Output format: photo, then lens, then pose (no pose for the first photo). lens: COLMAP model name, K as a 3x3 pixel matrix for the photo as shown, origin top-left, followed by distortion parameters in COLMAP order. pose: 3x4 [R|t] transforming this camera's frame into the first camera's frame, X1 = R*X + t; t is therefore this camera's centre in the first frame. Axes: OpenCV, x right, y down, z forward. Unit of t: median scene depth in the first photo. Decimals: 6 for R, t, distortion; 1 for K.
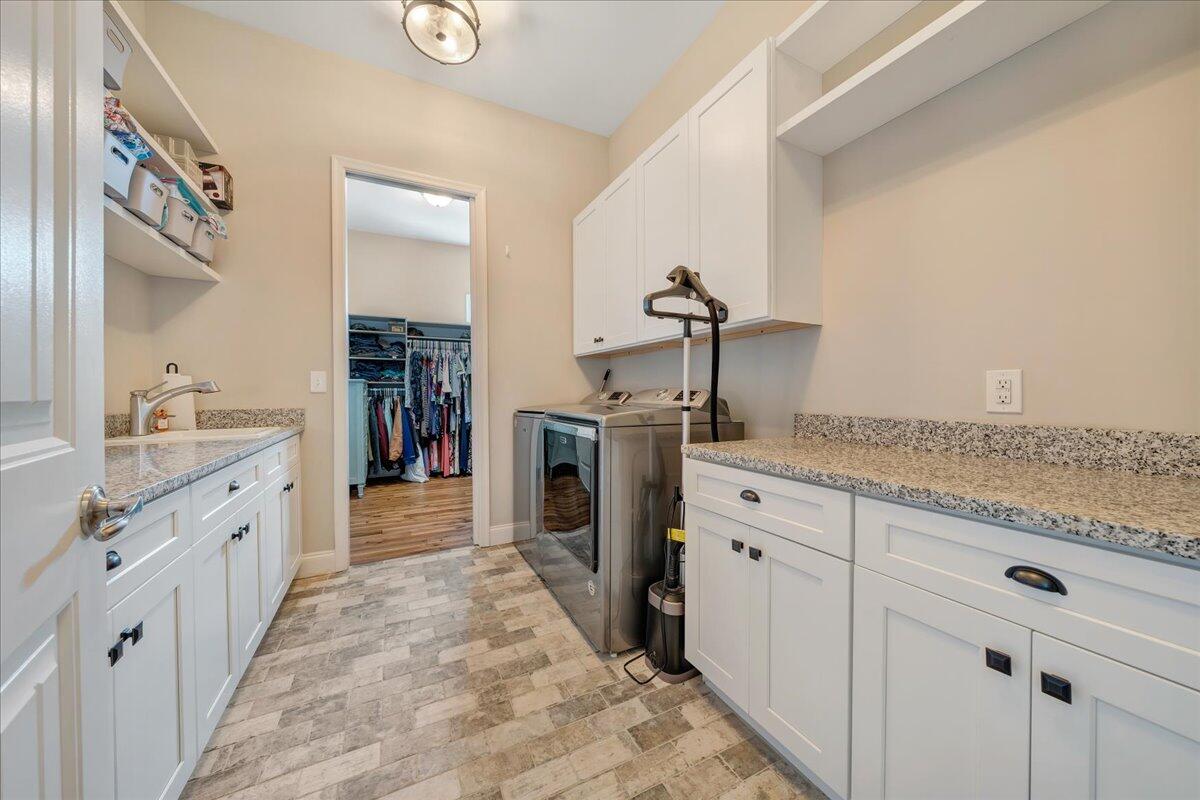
lens RADIAL K [[415.5, 0, 600.0], [0, 415.5, 400.0], [0, 0, 1]] dist [-0.001566, -0.000052]
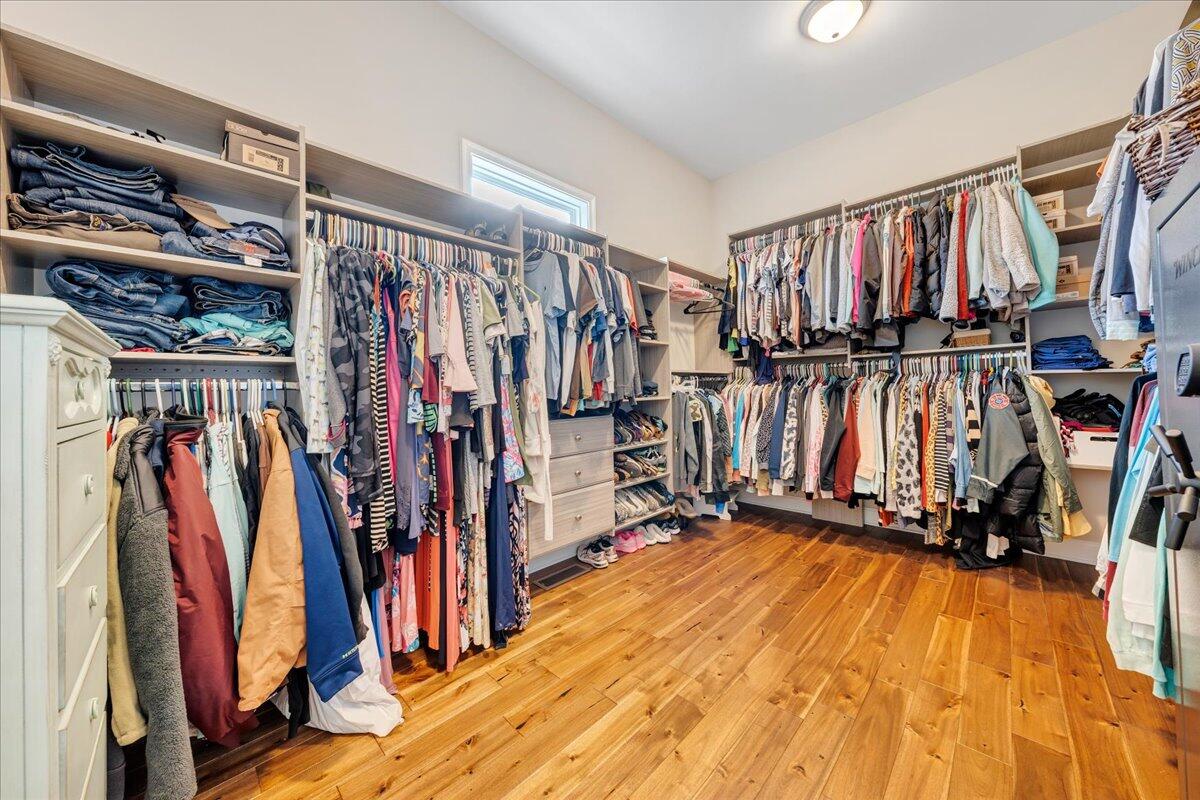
lens RADIAL K [[421.4, 0, 600.1], [0, 421.4, 384.2], [0, 0, 1]] dist [-0.000042, 0.000064]
pose [[0.952136, -0.014759, 0.305319, -0.366357], [0.026414, 0.999070, -0.034079, -0.010794], [-0.304532, 0.040512, 0.951640, 0.678741]]
